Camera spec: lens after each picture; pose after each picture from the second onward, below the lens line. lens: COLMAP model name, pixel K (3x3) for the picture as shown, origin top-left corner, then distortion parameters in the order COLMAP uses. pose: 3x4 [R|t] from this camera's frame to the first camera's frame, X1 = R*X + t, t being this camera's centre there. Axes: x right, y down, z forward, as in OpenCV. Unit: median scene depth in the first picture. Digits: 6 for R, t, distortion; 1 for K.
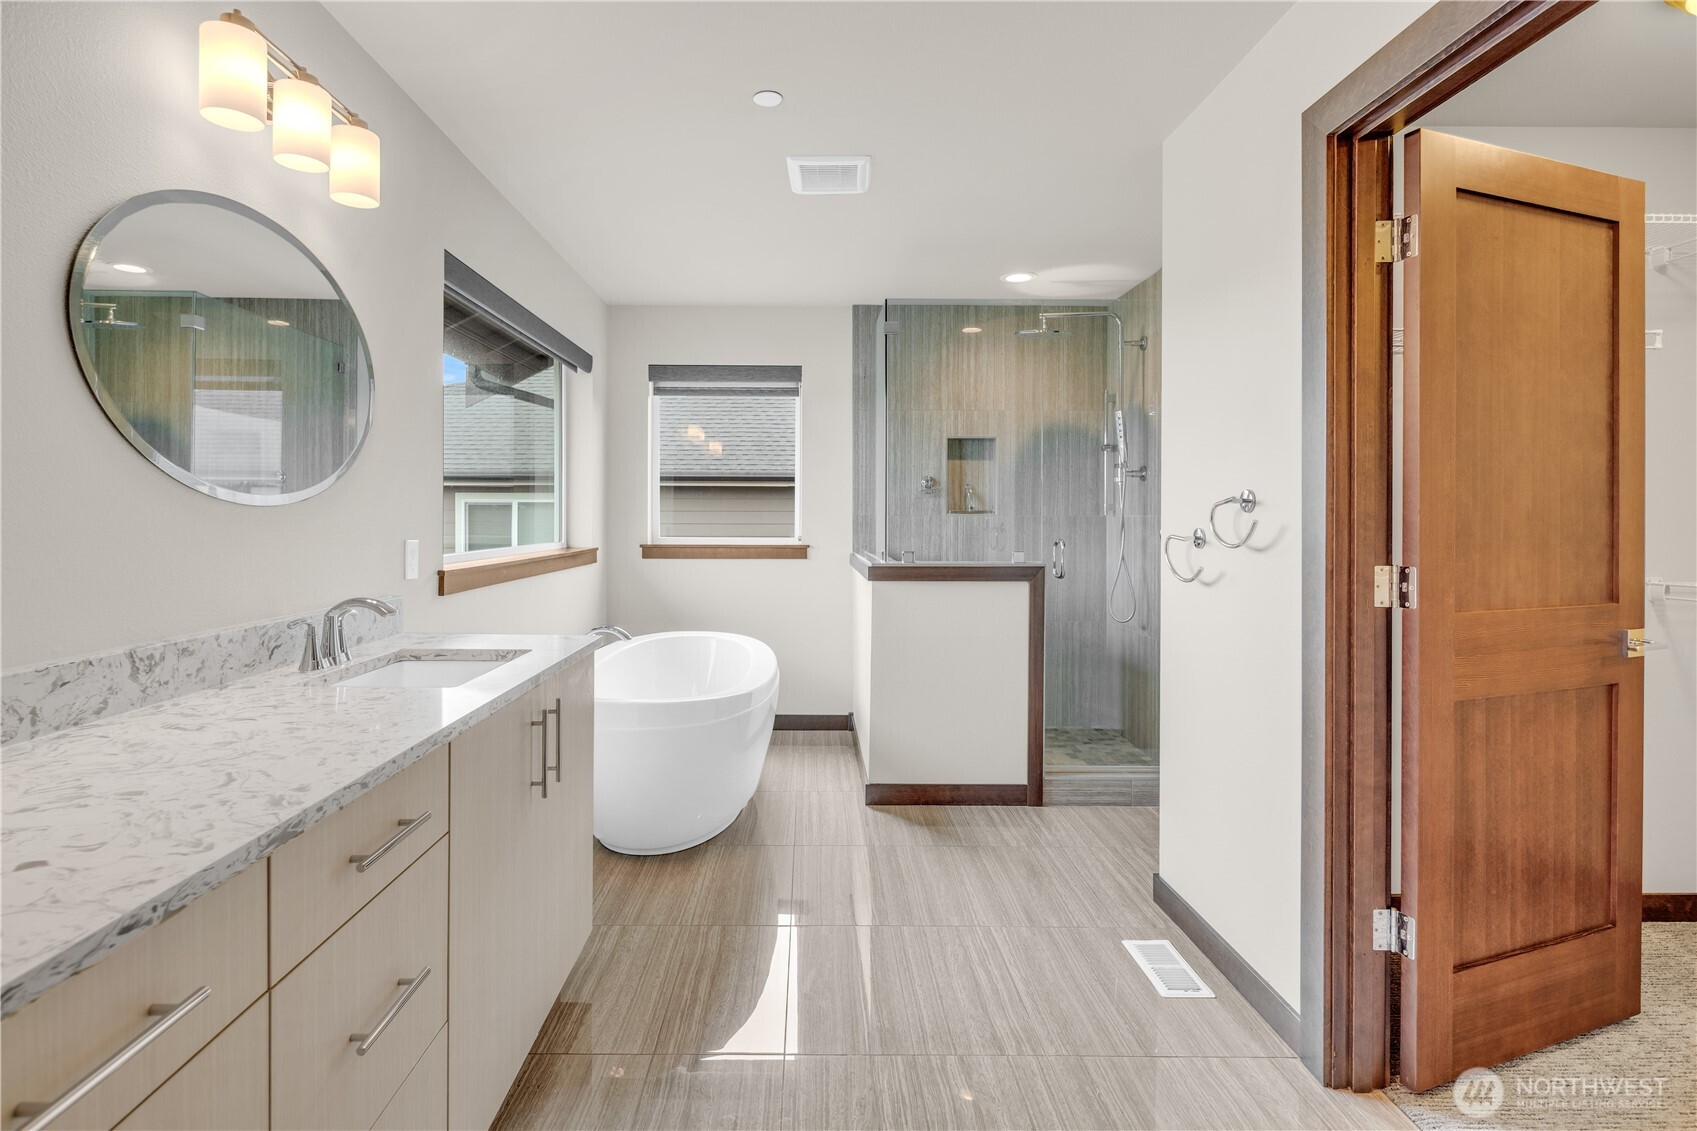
lens RADIAL K [[848.9, 0, 836.0], [0, 848.9, 525.4], [0, 0, 1]] dist [0.001752, -0.005233]
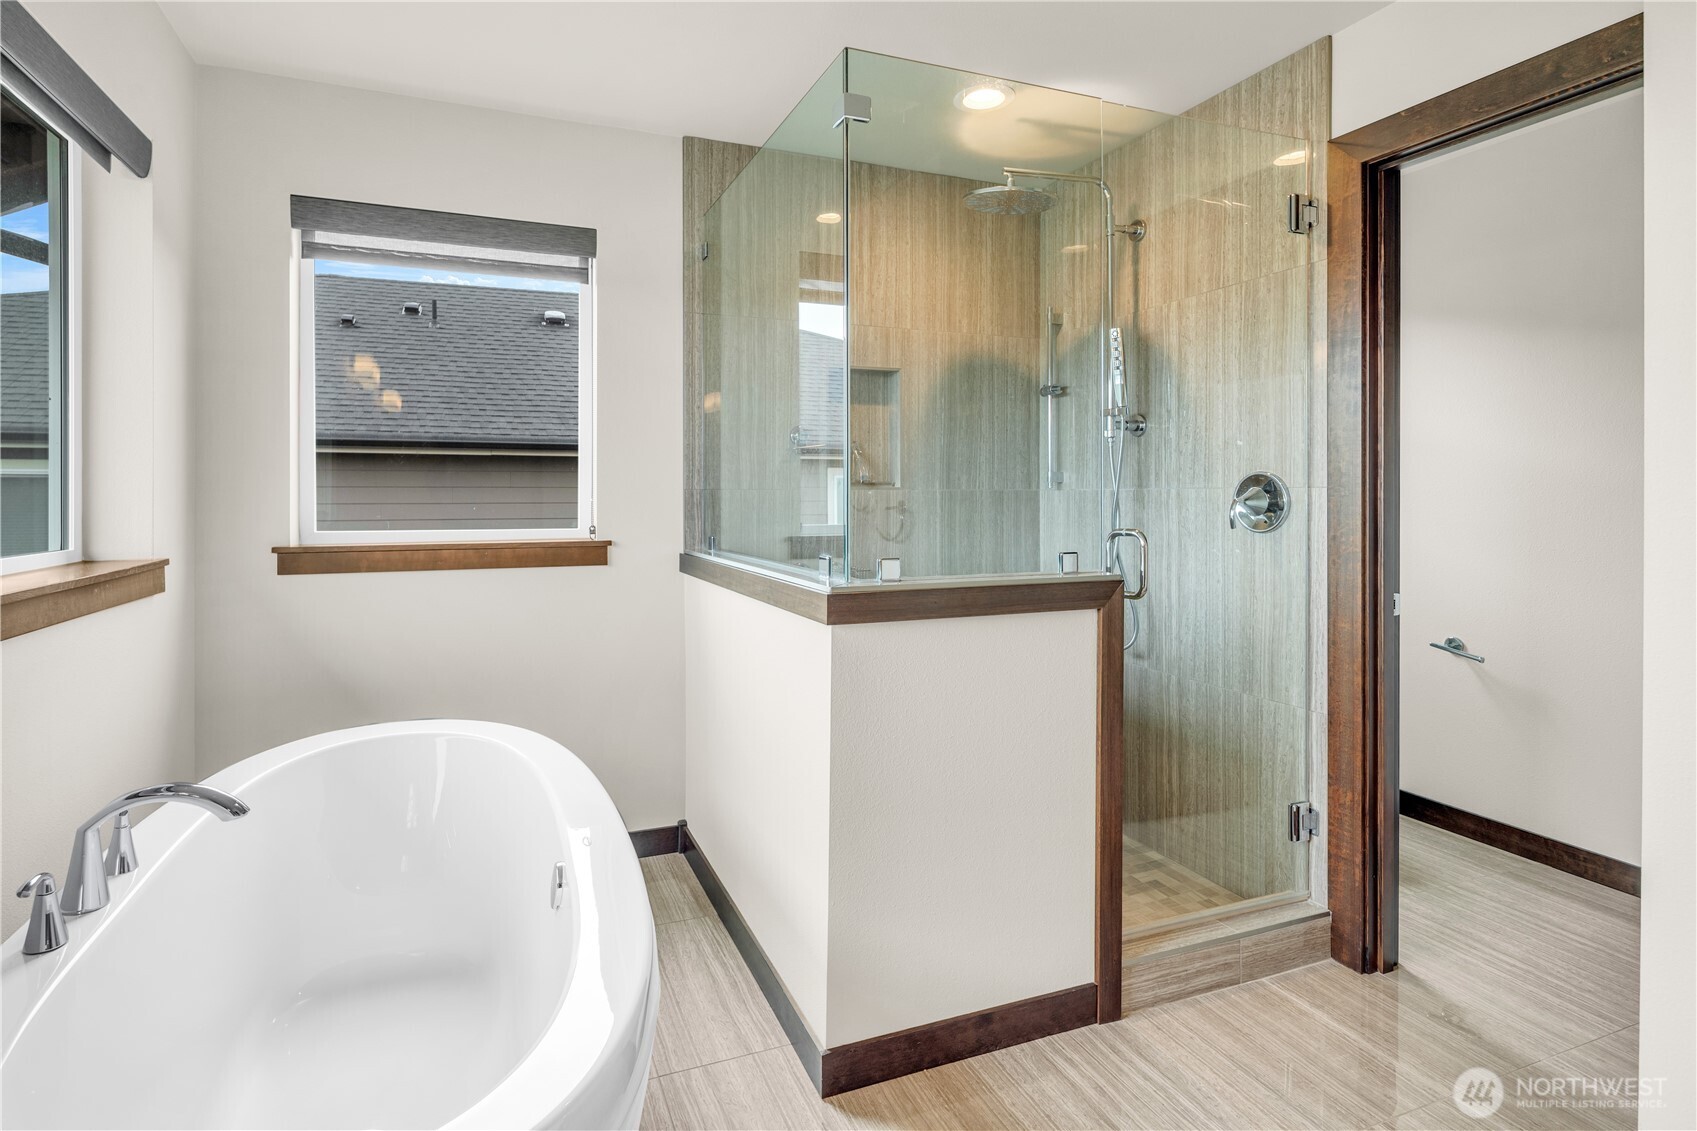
lens RADIAL K [[848.9, 0, 816.5], [0, 848.9, 504.6], [0, 0, 1]] dist [0.001752, -0.005233]
pose [[0.946218, -0.008614, 0.323414, -0.096216], [0.007678, 0.999962, 0.004169, -0.003301], [-0.323438, -0.001462, 0.946248, 0.453998]]
